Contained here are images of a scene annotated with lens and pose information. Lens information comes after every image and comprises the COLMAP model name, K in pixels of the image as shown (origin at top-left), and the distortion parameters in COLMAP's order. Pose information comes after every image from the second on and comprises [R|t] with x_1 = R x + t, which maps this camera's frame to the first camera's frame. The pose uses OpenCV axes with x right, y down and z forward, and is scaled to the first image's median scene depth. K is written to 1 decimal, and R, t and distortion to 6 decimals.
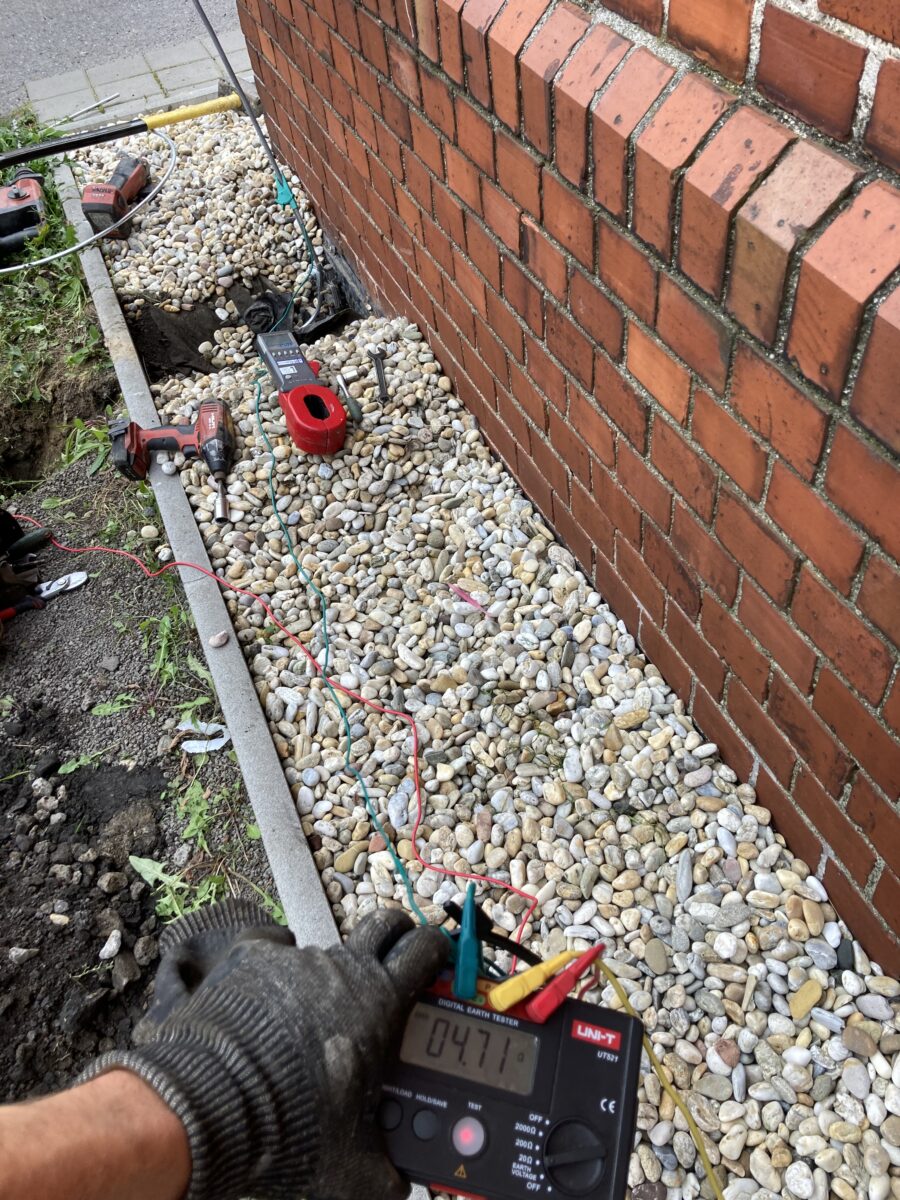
lens RADIAL K [[987.0, 0, 445.4], [0, 987.0, 598.3], [0, 0, 1]] dist [-0.015763, 0.025354]
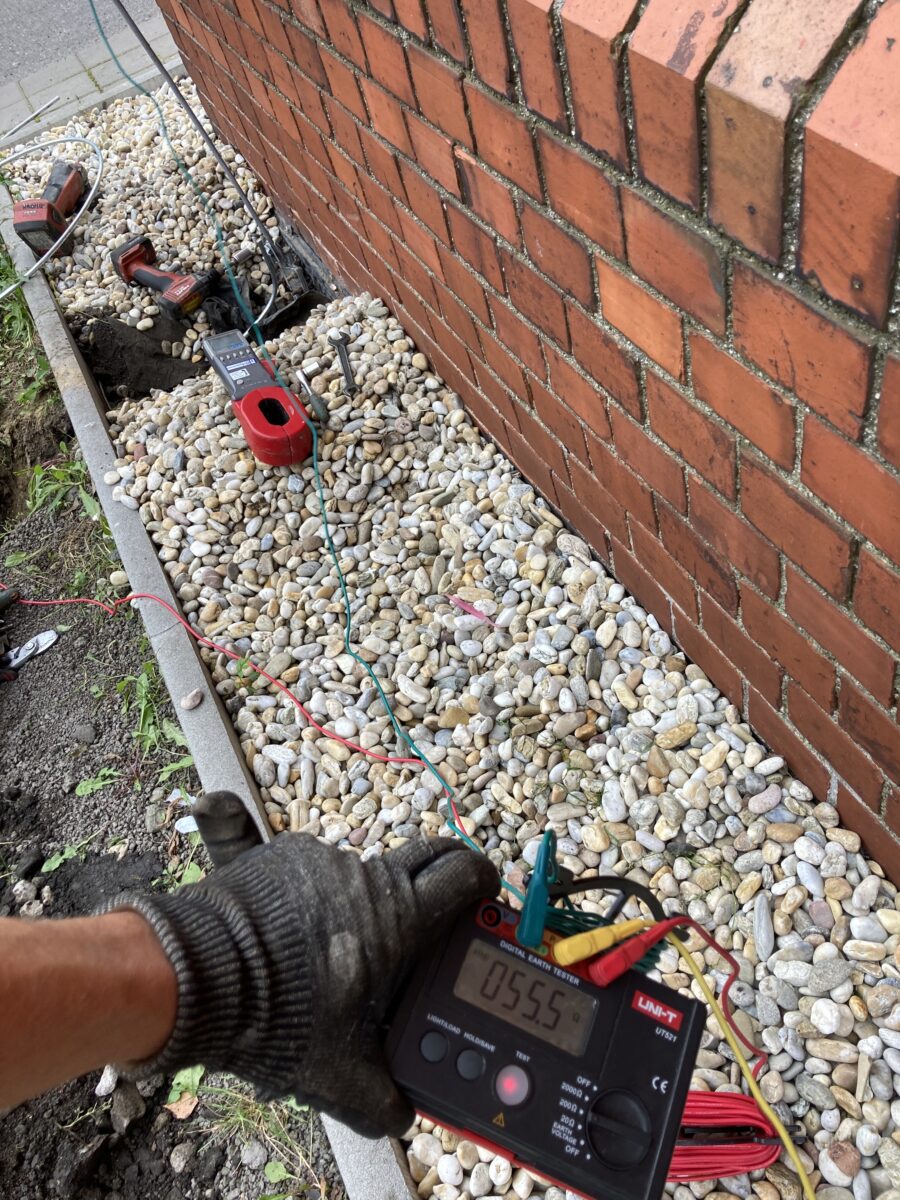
lens RADIAL K [[987.0, 0, 457.1], [0, 987.0, 605.7], [0, 0, 1]] dist [-0.015763, 0.025354]
pose [[0.988520, -0.142502, -0.050218, 0.059754], [0.144409, 0.988840, 0.036626, -0.040822], [0.044438, -0.043458, 0.998066, 0.157373]]
